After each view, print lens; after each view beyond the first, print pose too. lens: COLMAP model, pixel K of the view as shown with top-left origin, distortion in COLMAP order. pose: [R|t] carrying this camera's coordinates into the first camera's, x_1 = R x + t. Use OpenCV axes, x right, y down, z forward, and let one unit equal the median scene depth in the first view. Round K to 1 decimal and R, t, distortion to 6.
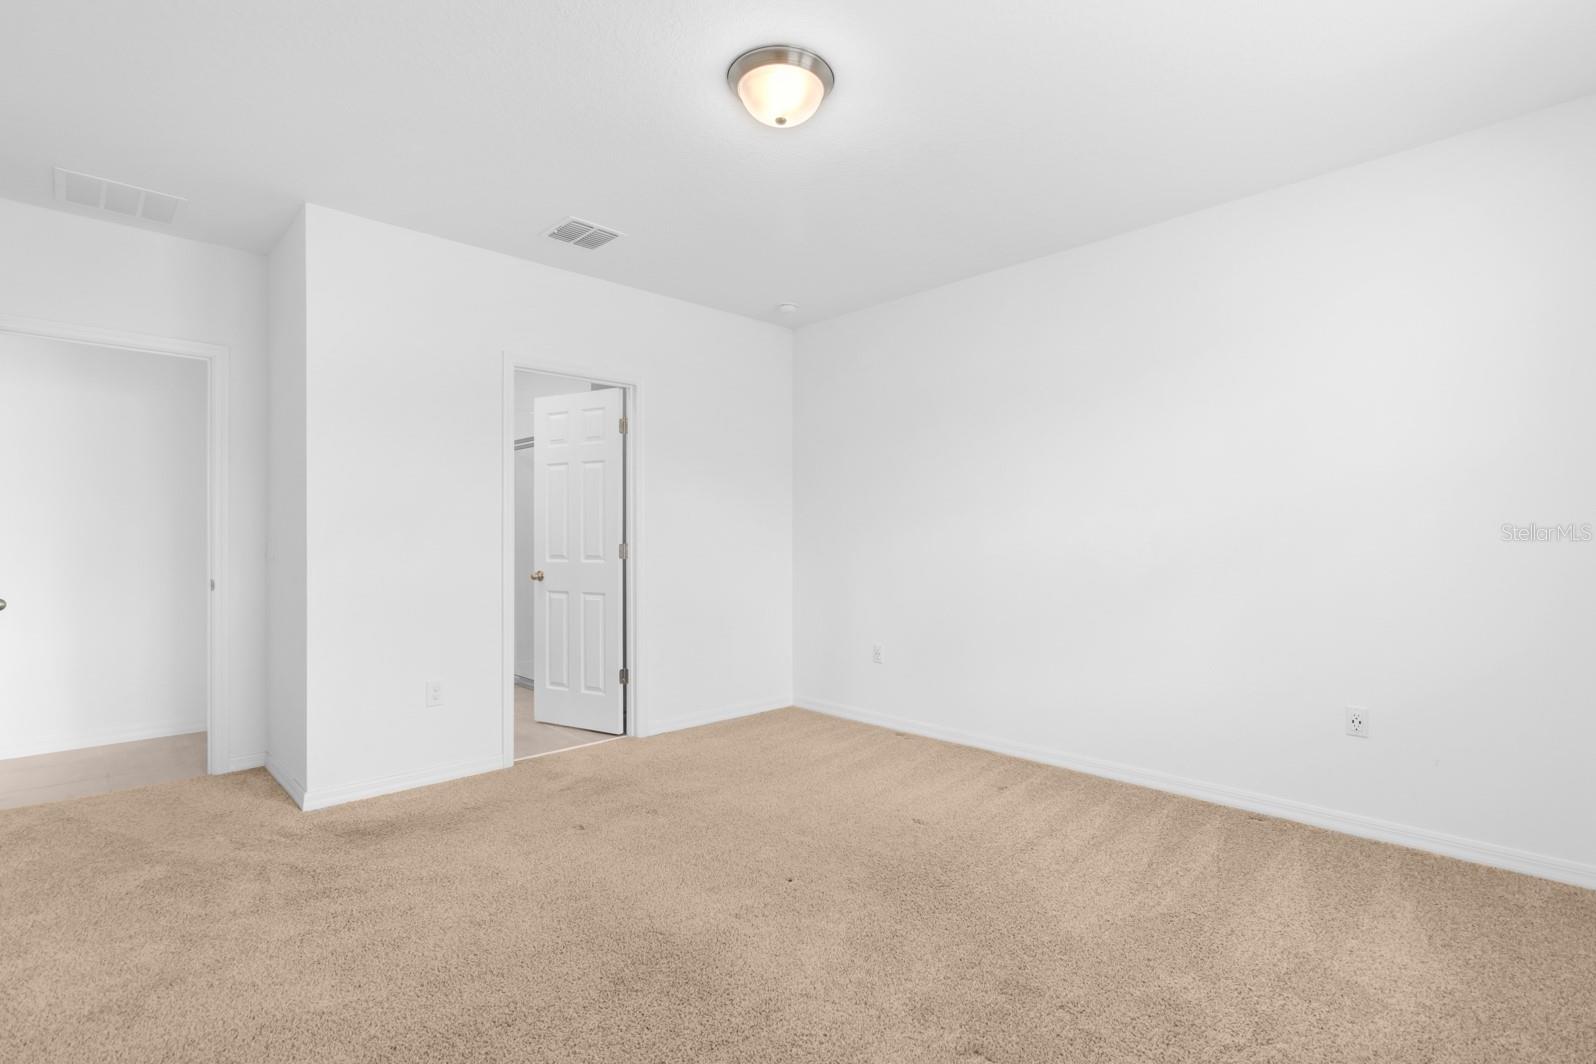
lens RADIAL K [[753.3, 0, 800.0], [0, 753.3, 536.8], [0, 0, 1]] dist [0.000527, 0.001581]
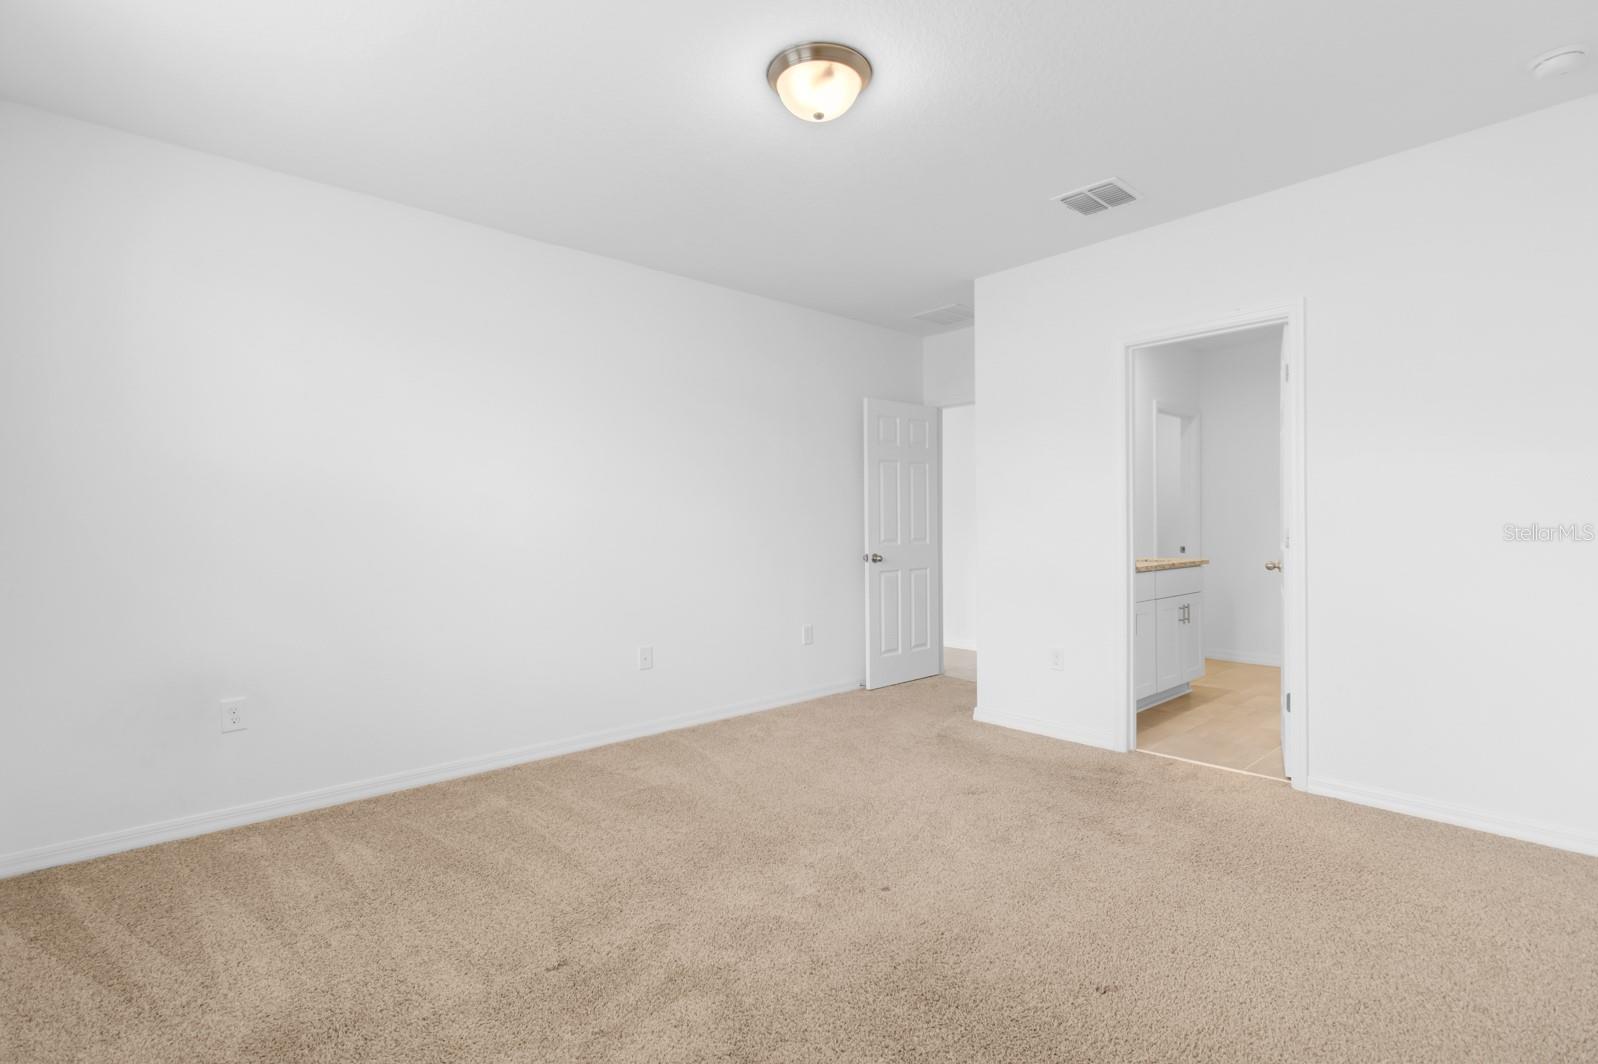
lens RADIAL K [[754.3, 0, 802.6], [0, 754.3, 526.5], [0, 0, 1]] dist [0.000527, 0.001581]
pose [[-0.029479, 0.008247, -0.999531, 0.699422], [0.014178, 0.999869, 0.007832, -0.007001], [0.999465, -0.013941, -0.029592, 0.691442]]
